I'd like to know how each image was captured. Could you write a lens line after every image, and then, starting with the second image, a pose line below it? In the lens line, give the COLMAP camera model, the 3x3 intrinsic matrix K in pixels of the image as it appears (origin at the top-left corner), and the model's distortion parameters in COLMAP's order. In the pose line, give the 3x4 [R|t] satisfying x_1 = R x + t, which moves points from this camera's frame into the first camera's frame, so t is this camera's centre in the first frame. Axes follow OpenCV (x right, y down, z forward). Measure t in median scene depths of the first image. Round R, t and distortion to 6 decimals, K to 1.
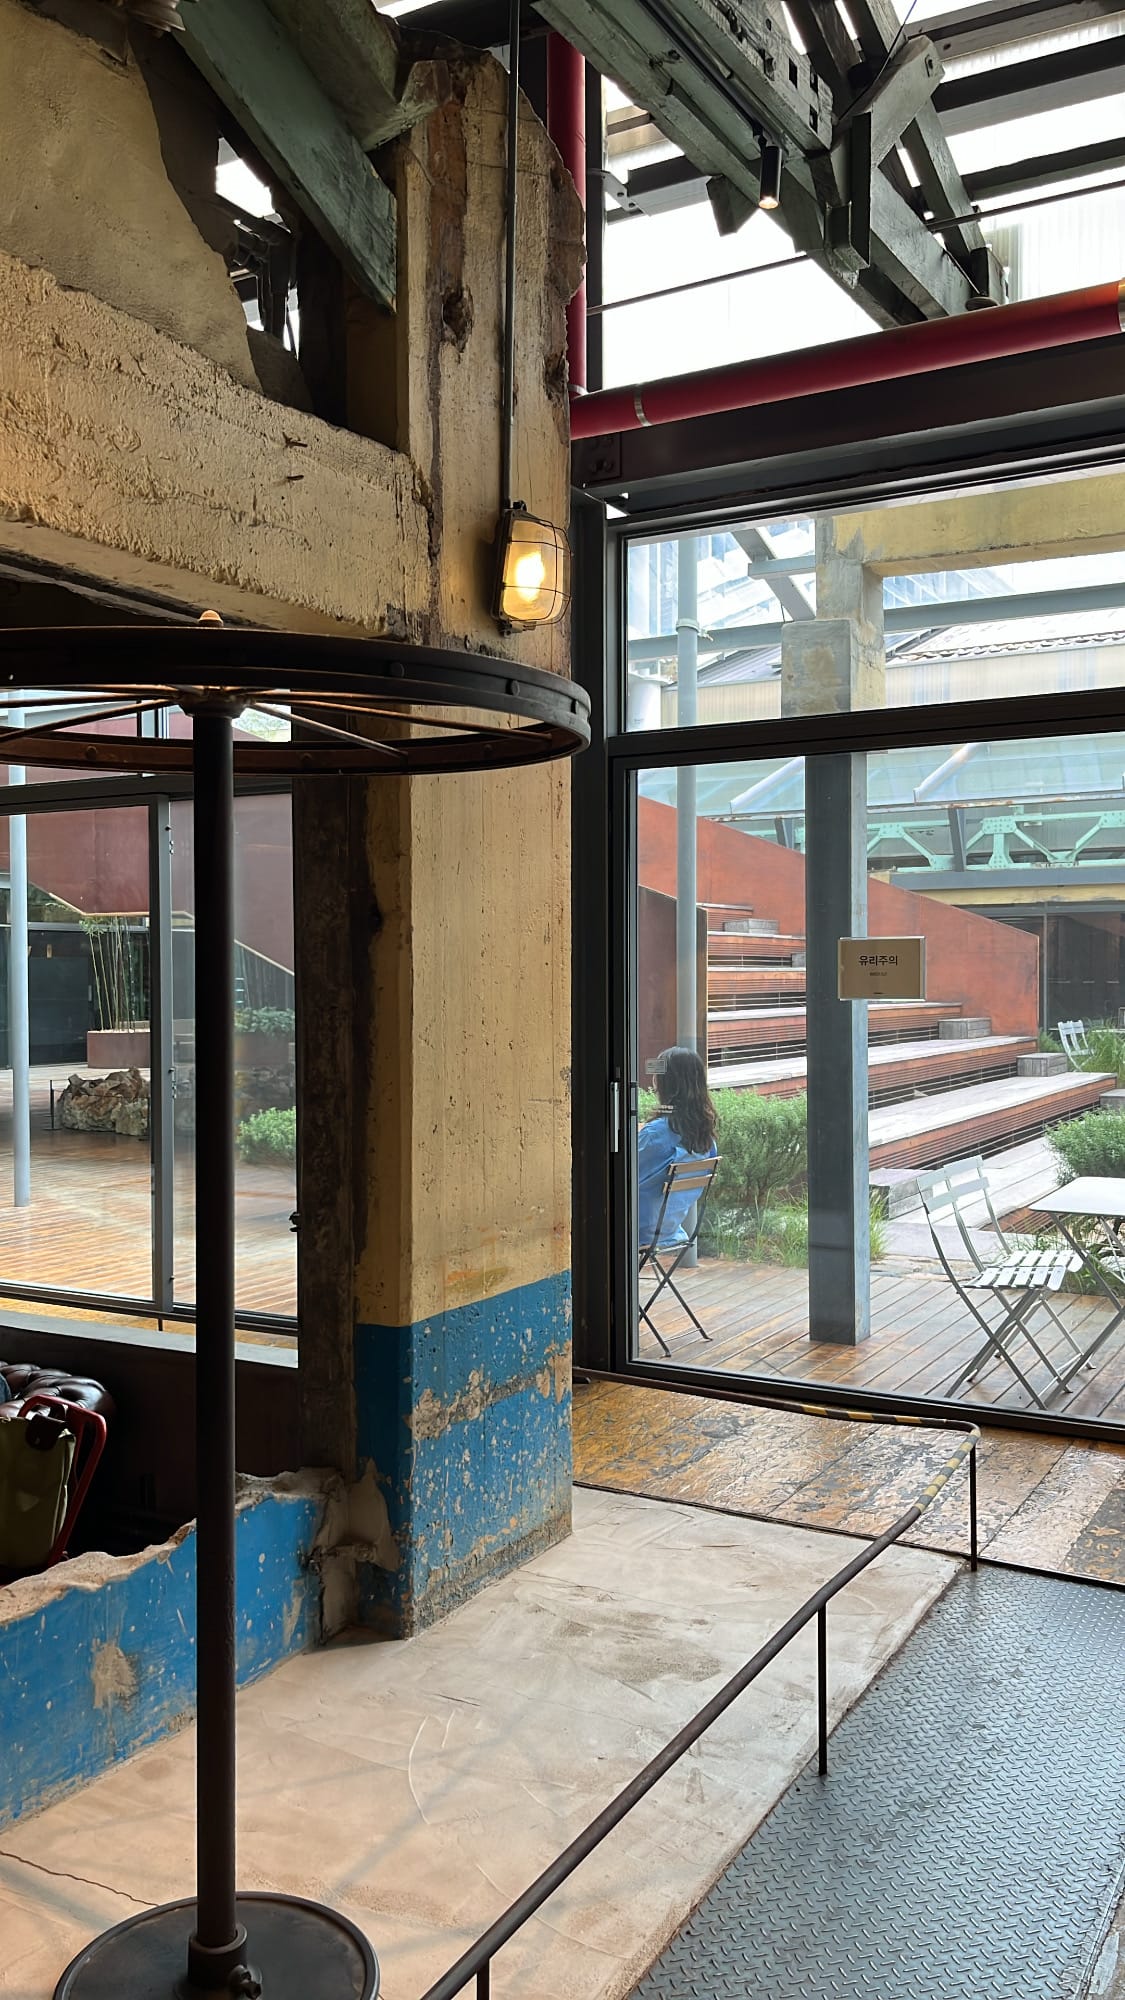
lens RADIAL K [[1590.0, 0, 563.7], [0, 1590.0, 1003.0], [0, 0, 1]] dist [0.060811, -0.076888]
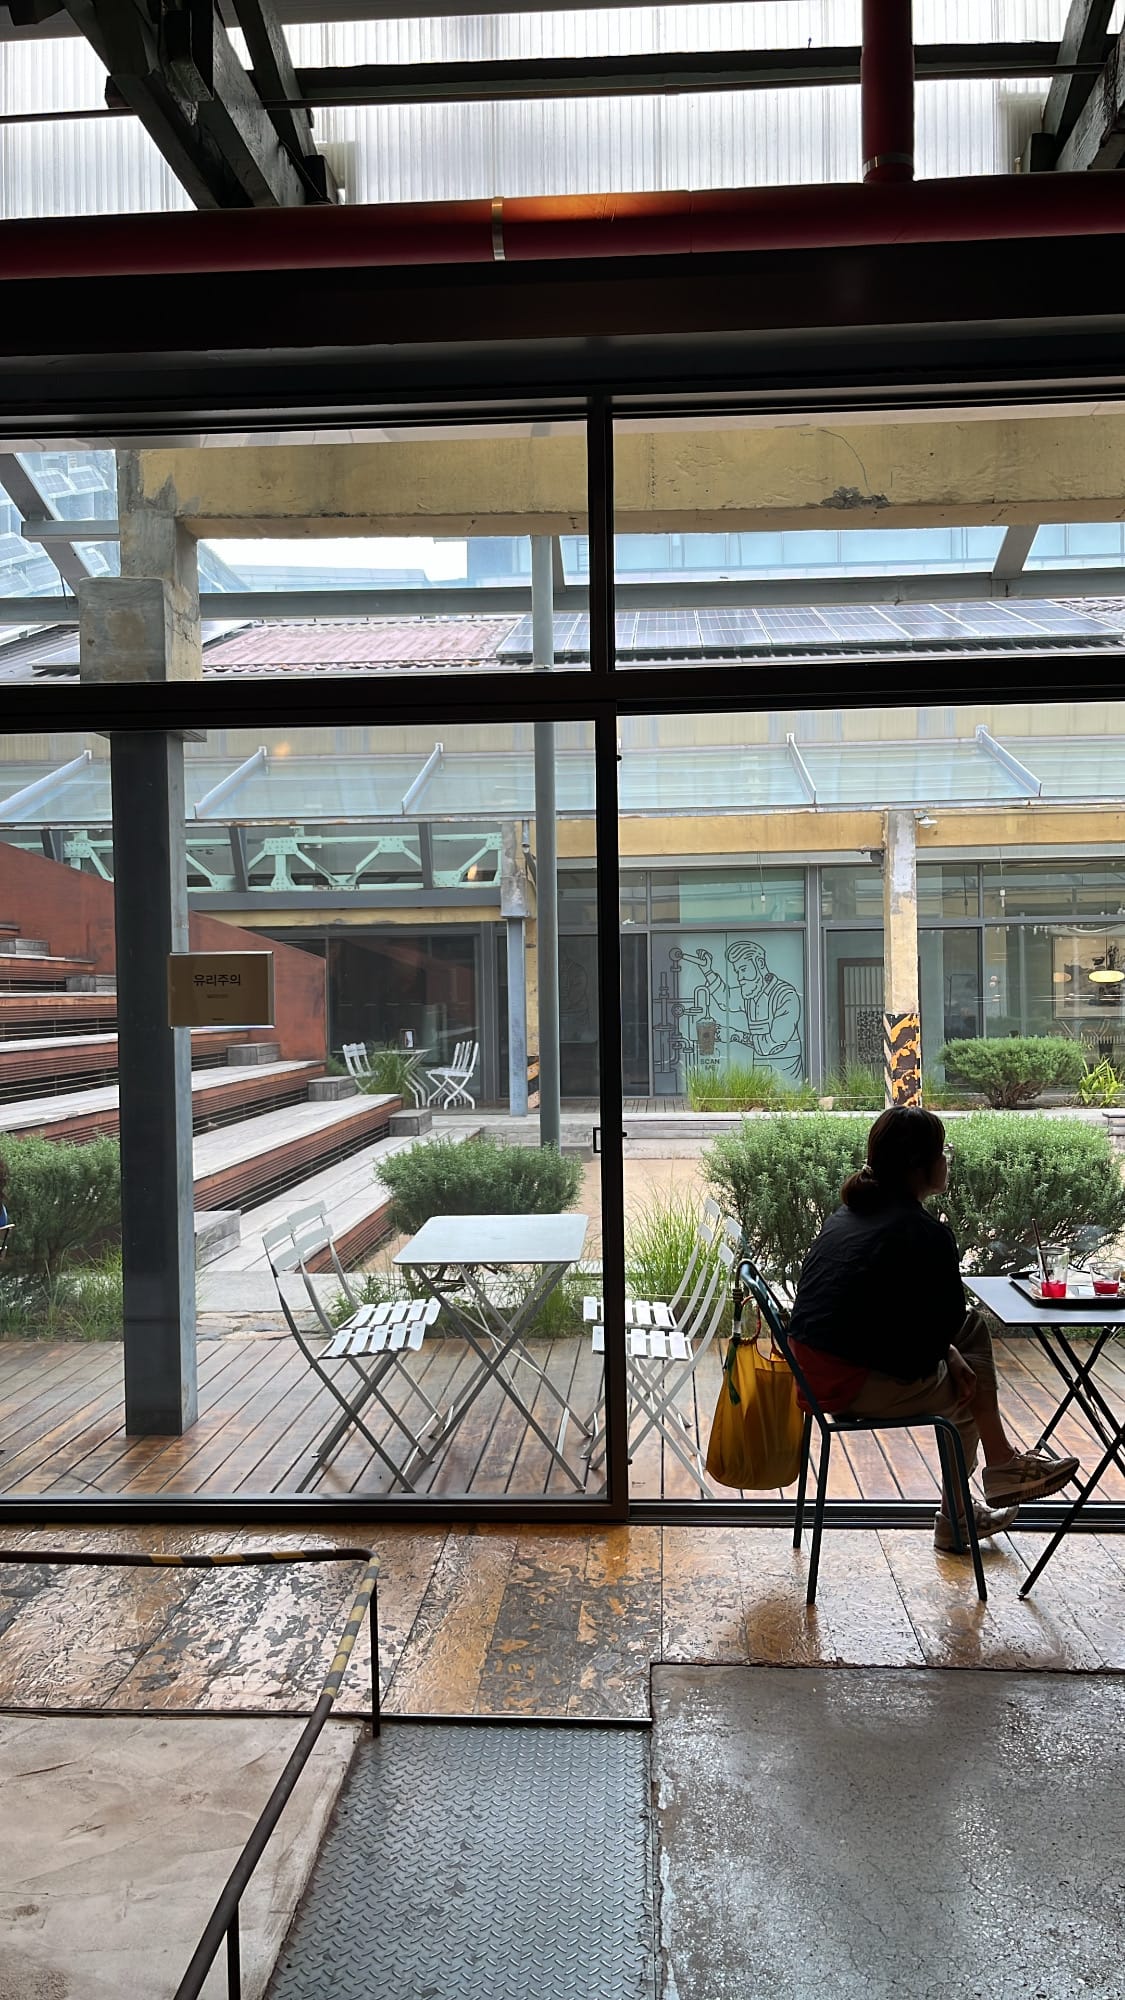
lens RADIAL K [[1590.0, 0, 565.9], [0, 1590.0, 1004.0], [0, 0, 1]] dist [0.060811, -0.076888]
pose [[0.898495, -0.012295, 0.438812, -0.004498], [0.018886, 0.999765, -0.010659, -0.001355], [-0.438578, 0.017864, 0.898515, 0.147028]]
